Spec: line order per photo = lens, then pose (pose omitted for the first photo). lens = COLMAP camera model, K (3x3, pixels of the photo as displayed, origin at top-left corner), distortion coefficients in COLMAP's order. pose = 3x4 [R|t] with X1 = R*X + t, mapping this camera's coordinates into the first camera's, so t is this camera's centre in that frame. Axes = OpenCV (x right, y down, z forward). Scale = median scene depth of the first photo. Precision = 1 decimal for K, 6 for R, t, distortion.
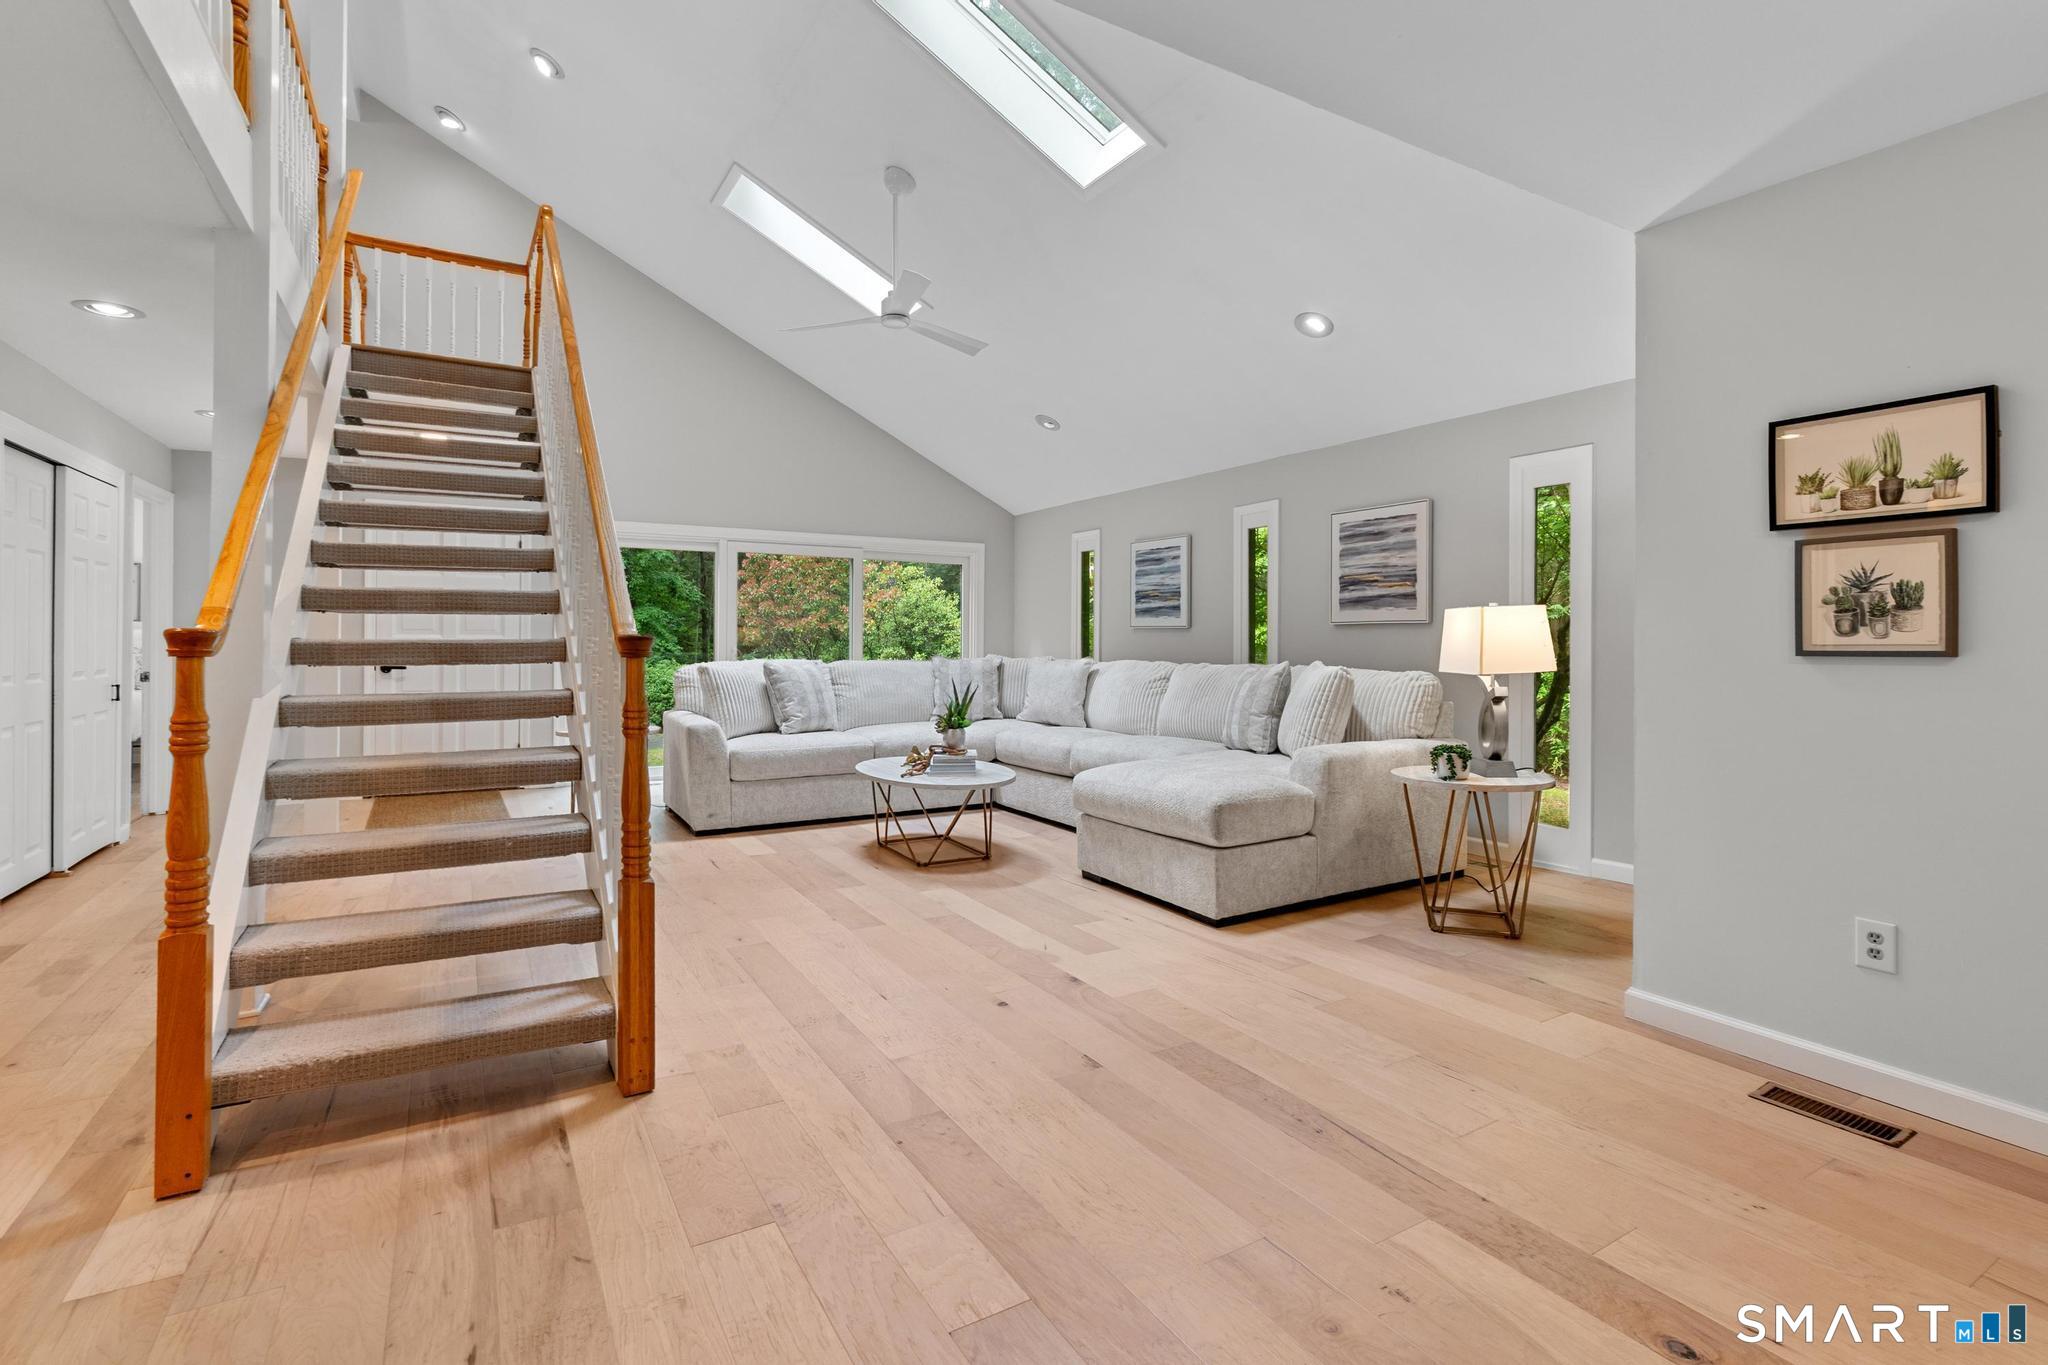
lens RADIAL K [[941.8, 0, 1011.7], [0, 941.8, 640.8], [0, 0, 1]] dist [-0.009715, 0.003440]
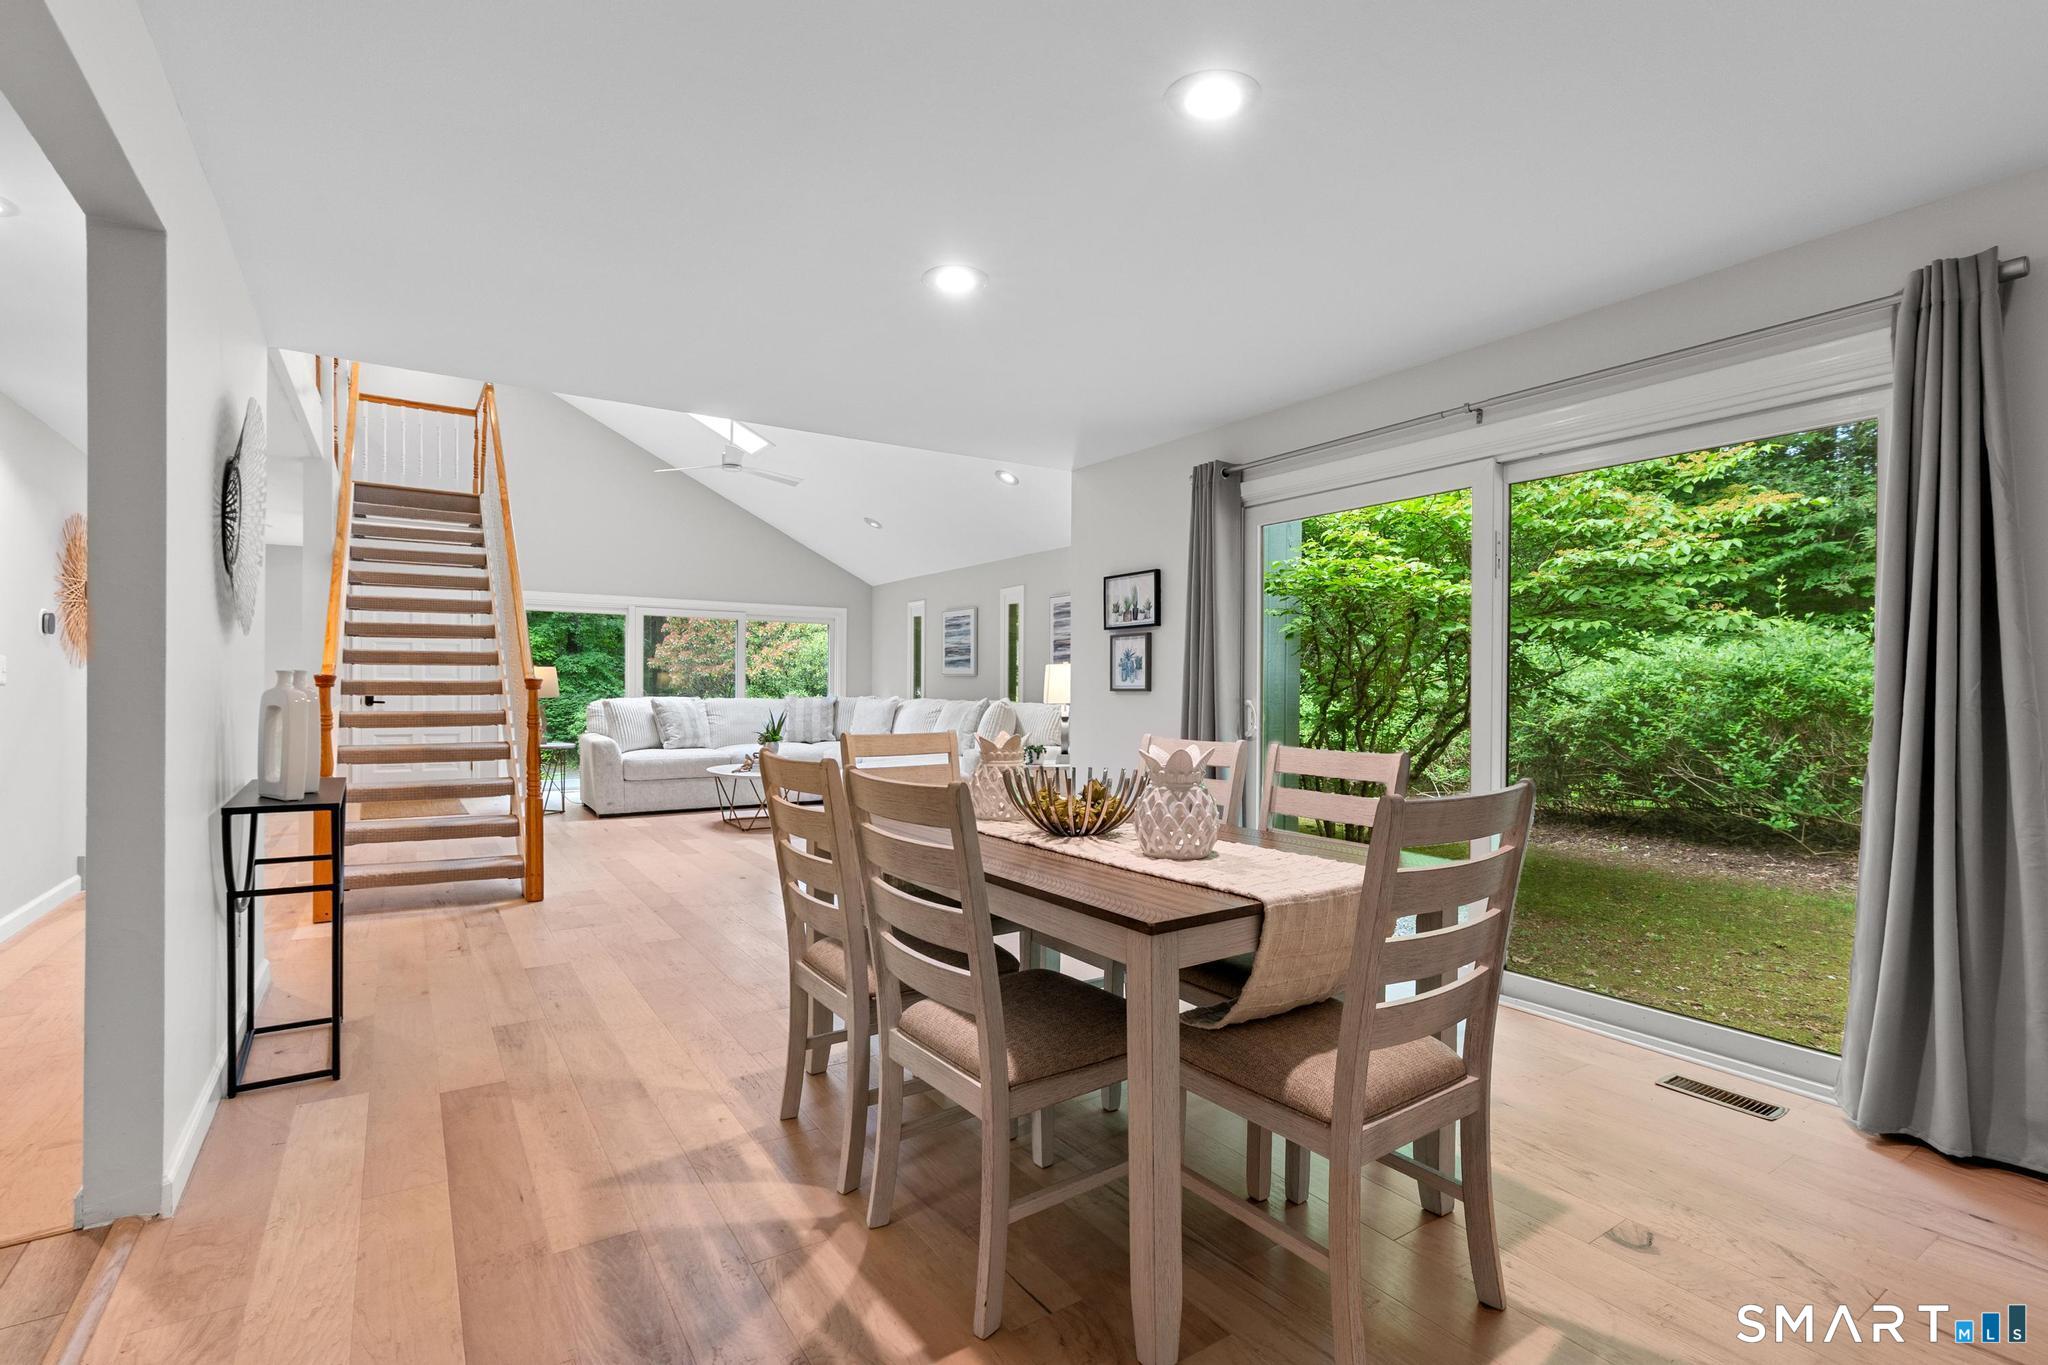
lens RADIAL K [[941.8, 0, 1031.0], [0, 941.8, 701.5], [0, 0, 1]] dist [-0.009715, 0.003440]
pose [[0.998250, 0.003767, 0.059013, 0.234175], [-0.004679, 0.999872, 0.015332, 0.003407], [-0.058948, -0.015582, 0.998139, -0.462781]]
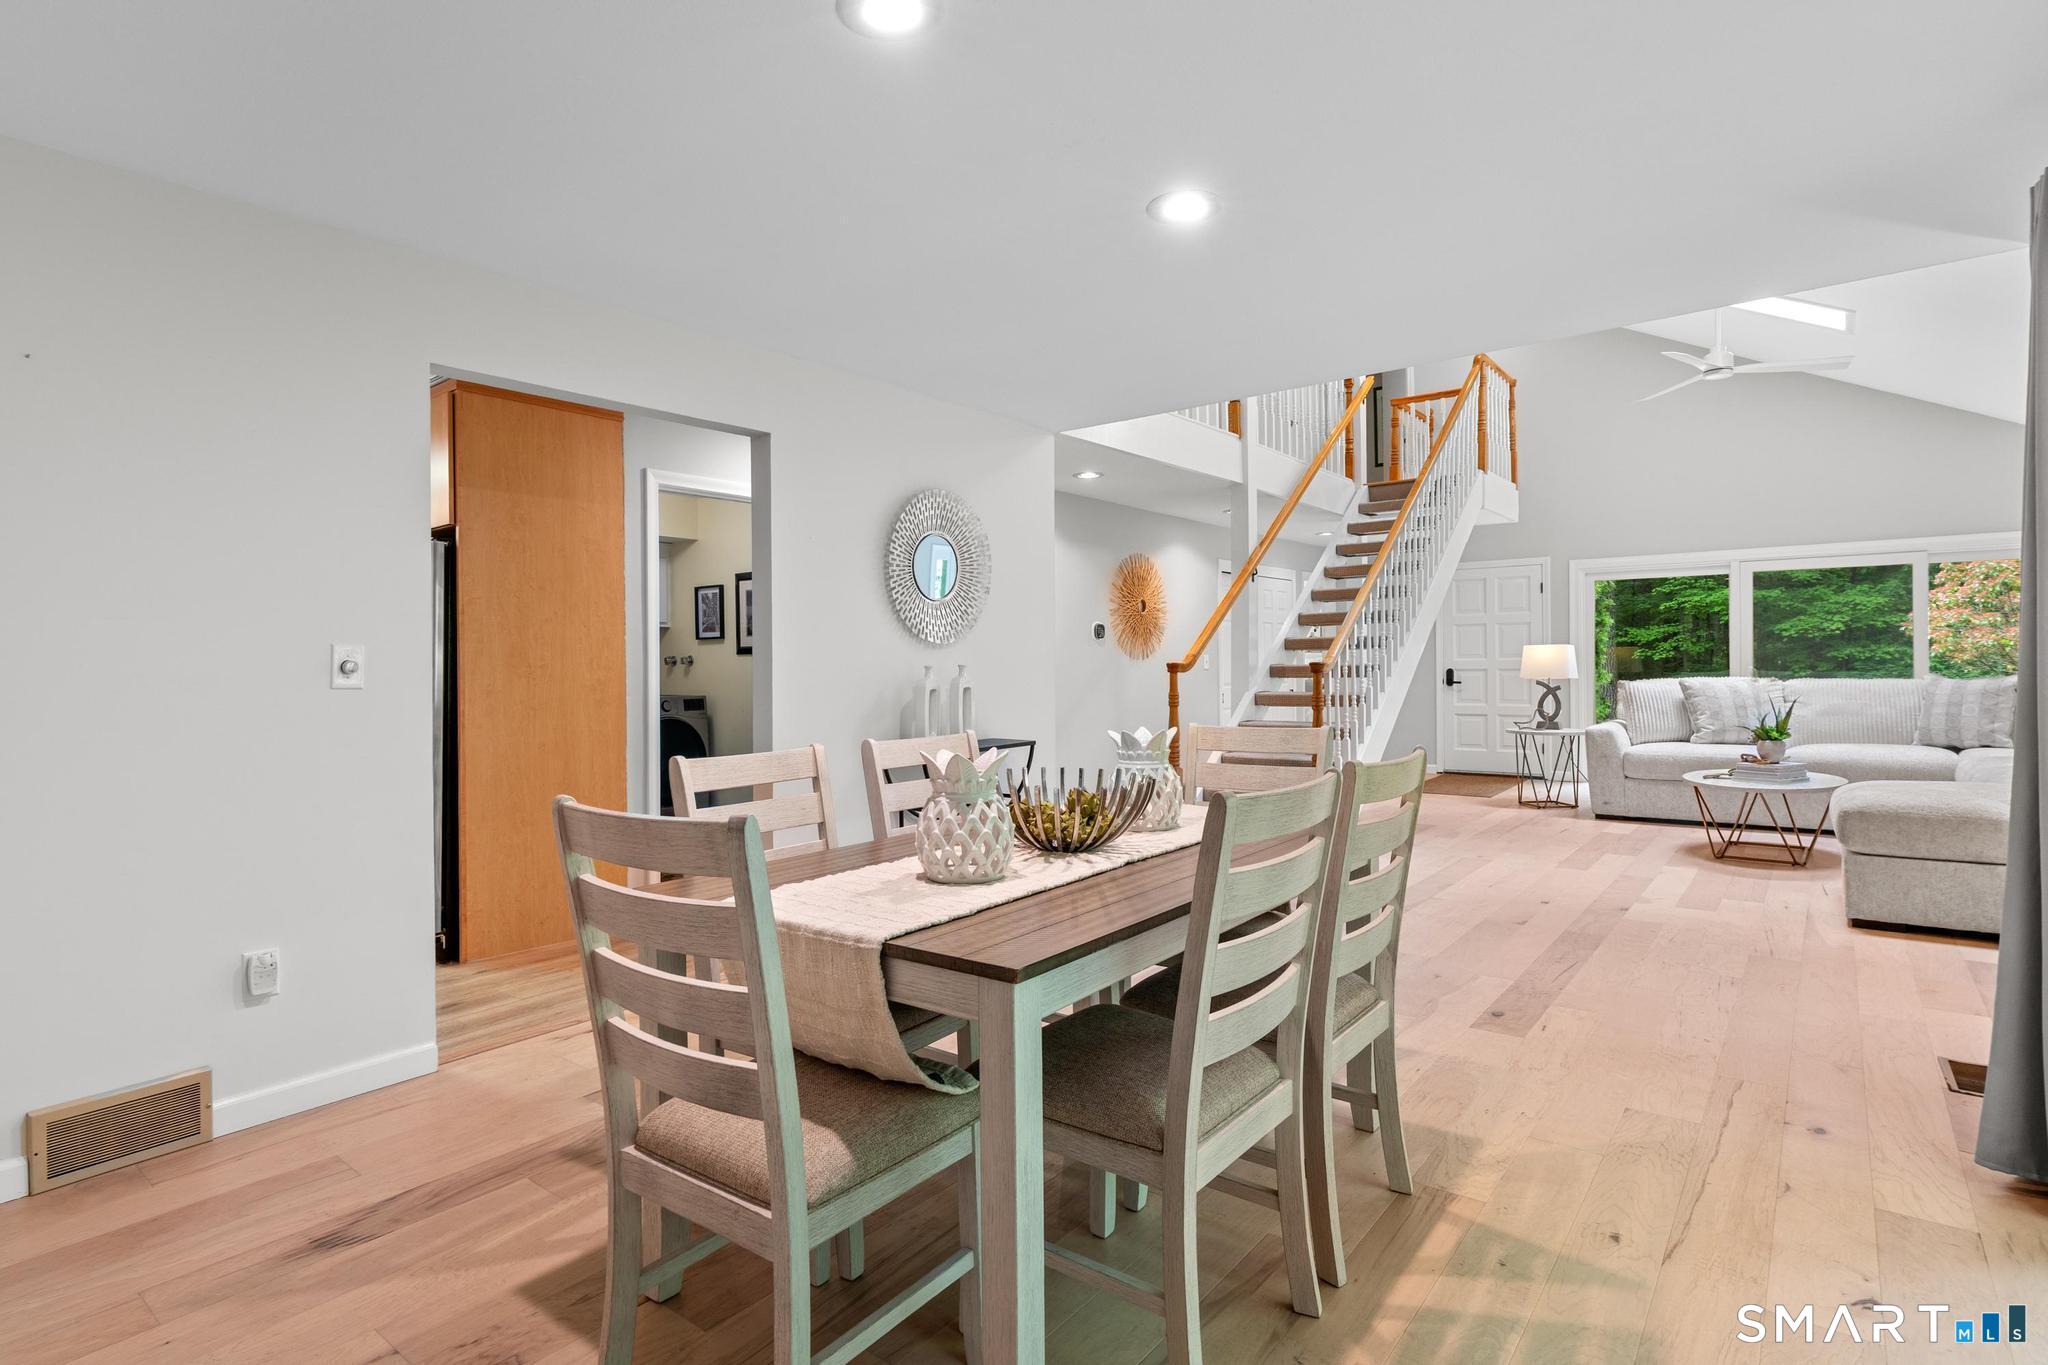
lens RADIAL K [[1035.6, 0, 1013.0], [0, 1035.6, 669.8], [0, 0, 1]] dist [0.000262, 0.000937]
pose [[0.363535, -0.003358, -0.931575, 0.643707], [0.013351, 0.999910, 0.001606, -0.001211], [0.931485, -0.013021, 0.363547, -0.207701]]
